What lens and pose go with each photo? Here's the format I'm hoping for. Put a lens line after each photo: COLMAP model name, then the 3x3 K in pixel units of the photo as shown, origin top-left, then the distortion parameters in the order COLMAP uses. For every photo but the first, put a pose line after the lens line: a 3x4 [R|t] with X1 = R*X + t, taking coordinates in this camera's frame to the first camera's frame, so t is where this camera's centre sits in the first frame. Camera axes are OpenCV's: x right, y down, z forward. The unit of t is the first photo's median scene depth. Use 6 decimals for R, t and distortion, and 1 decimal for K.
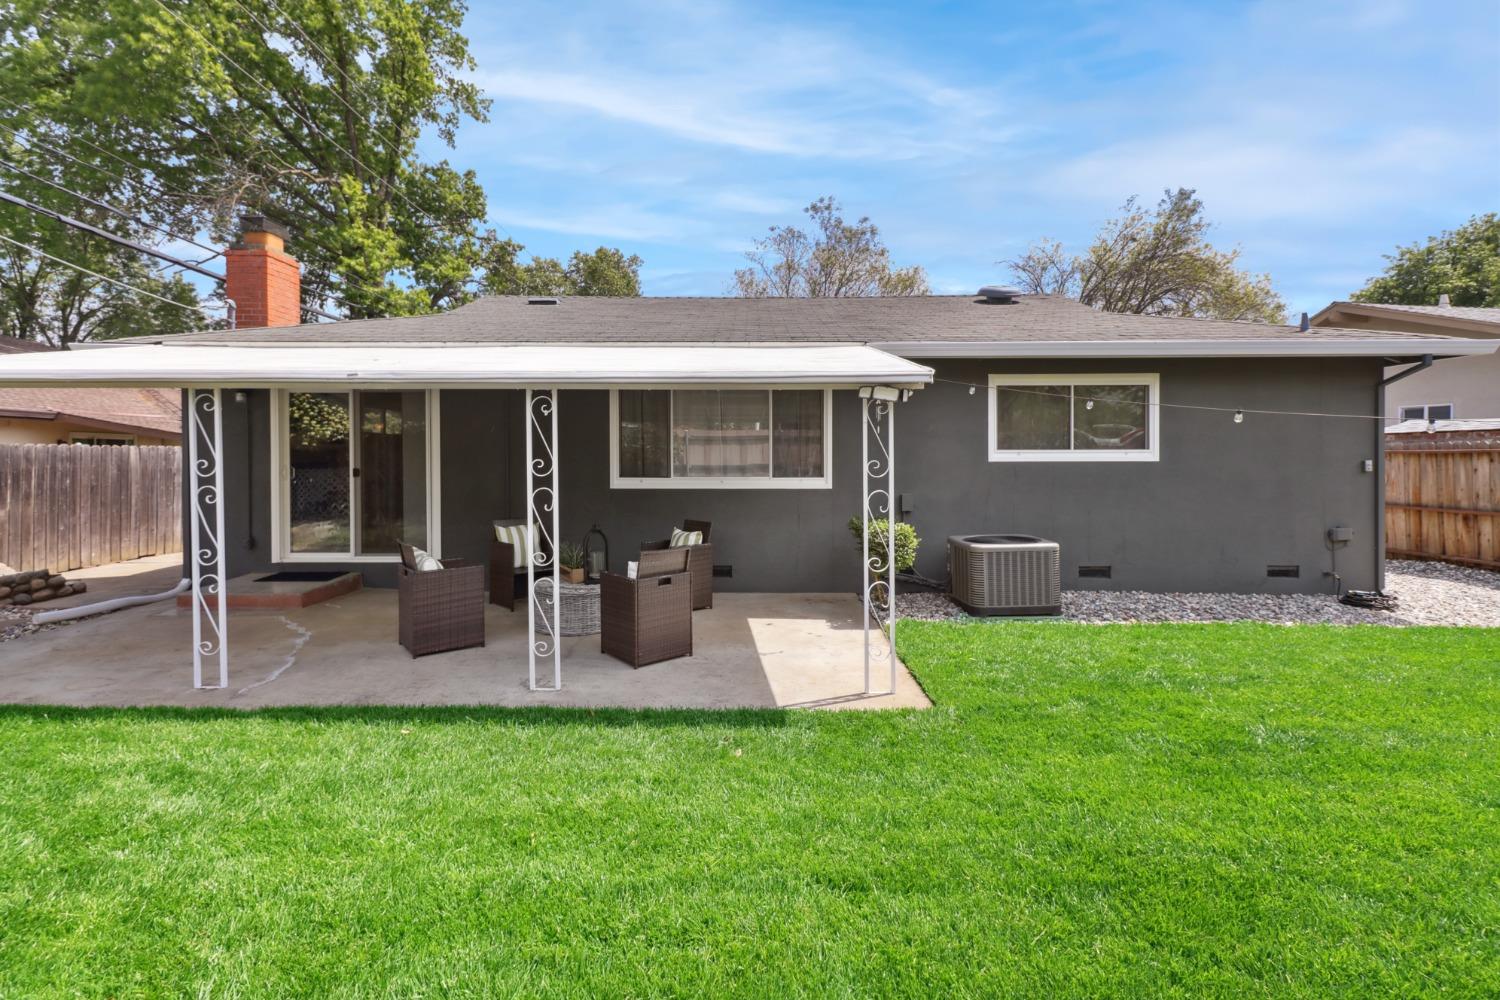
lens RADIAL K [[694.8, 0, 751.1], [0, 694.8, 469.4], [0, 0, 1]] dist [0.016702, -0.010865]
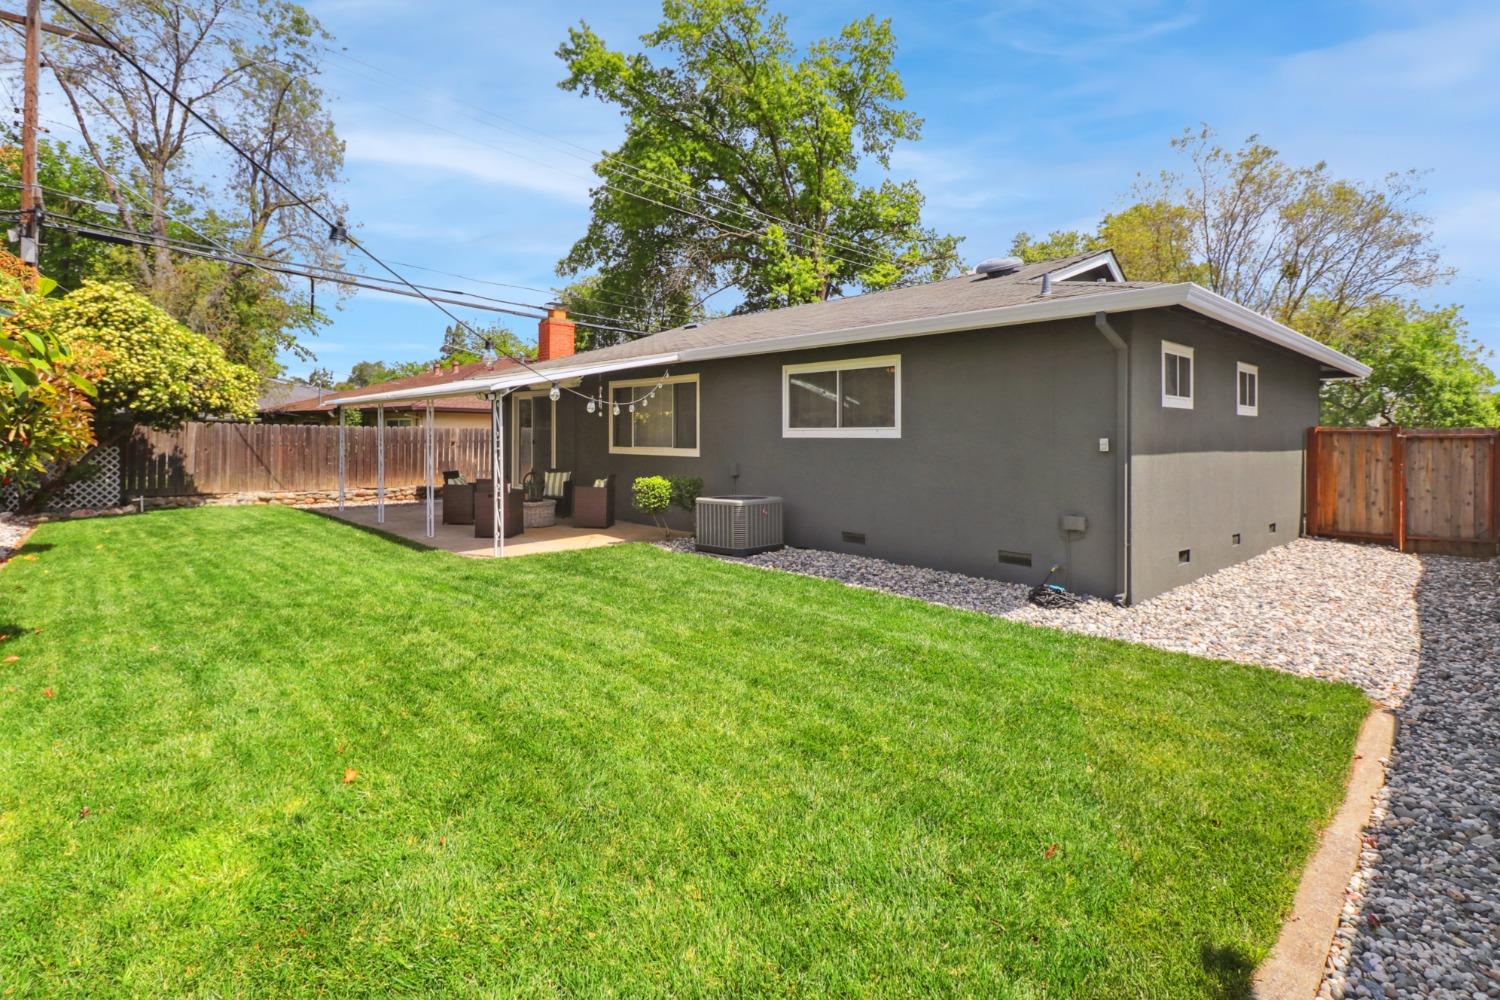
lens RADIAL K [[694.8, 0, 719.3], [0, 694.8, 437.5], [0, 0, 1]] dist [0.016702, -0.010865]
pose [[0.705036, 0.004826, -0.709155, 1.117049], [-0.022644, 0.999620, -0.015711, 0.009893], [0.708810, 0.027135, 0.704877, 0.075314]]
